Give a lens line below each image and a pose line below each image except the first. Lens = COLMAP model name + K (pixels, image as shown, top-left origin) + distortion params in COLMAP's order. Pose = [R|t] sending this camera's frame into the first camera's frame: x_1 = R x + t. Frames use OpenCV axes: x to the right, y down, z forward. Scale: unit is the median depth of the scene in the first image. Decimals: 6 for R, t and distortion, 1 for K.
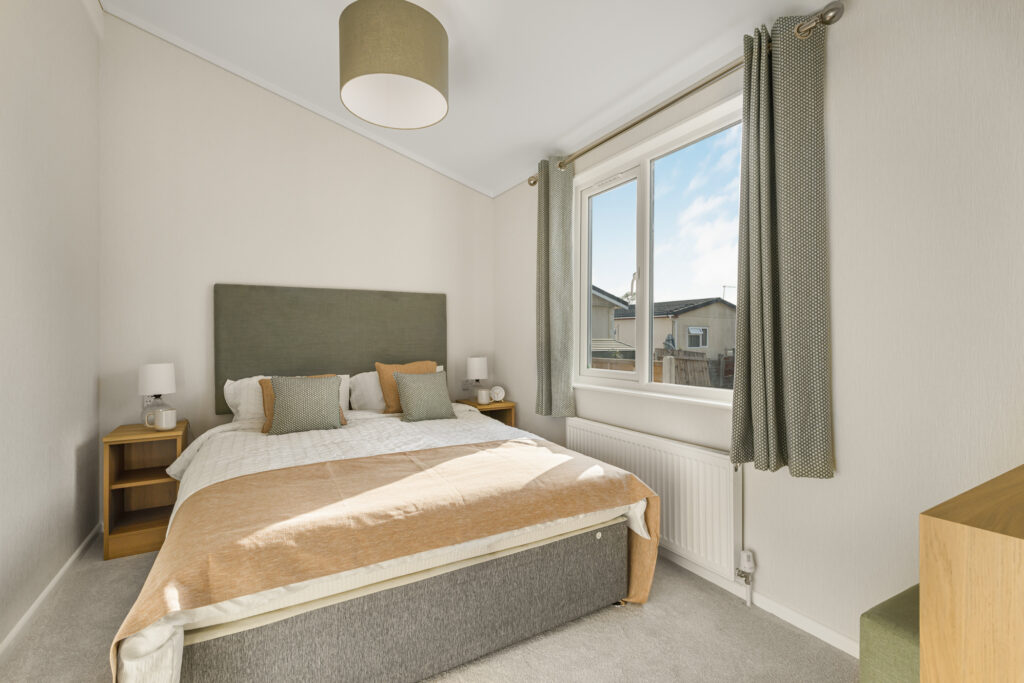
lens RADIAL K [[456.3, 0, 507.3], [0, 456.3, 343.7], [0, 0, 1]] dist [-0.001346, -0.000465]
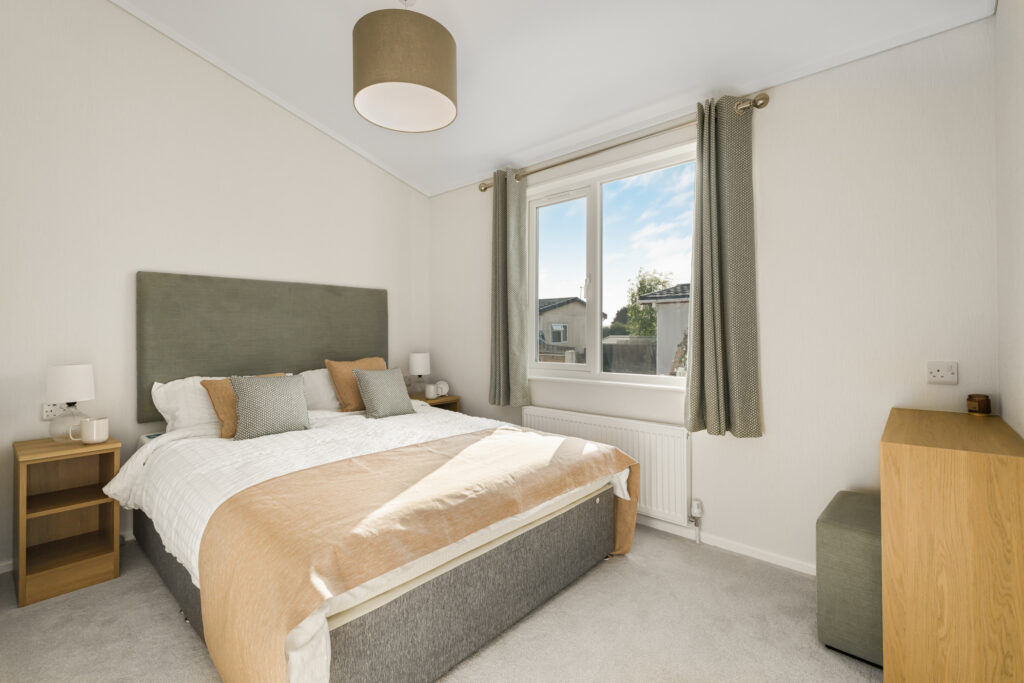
lens RADIAL K [[456.3, 0, 519.4], [0, 456.3, 335.0], [0, 0, 1]] dist [-0.001346, -0.000465]
pose [[0.950675, -0.000229, 0.310190, -0.338725], [0.003316, 0.999950, -0.009424, -0.000881], [-0.310172, 0.009988, 0.950628, -0.067709]]
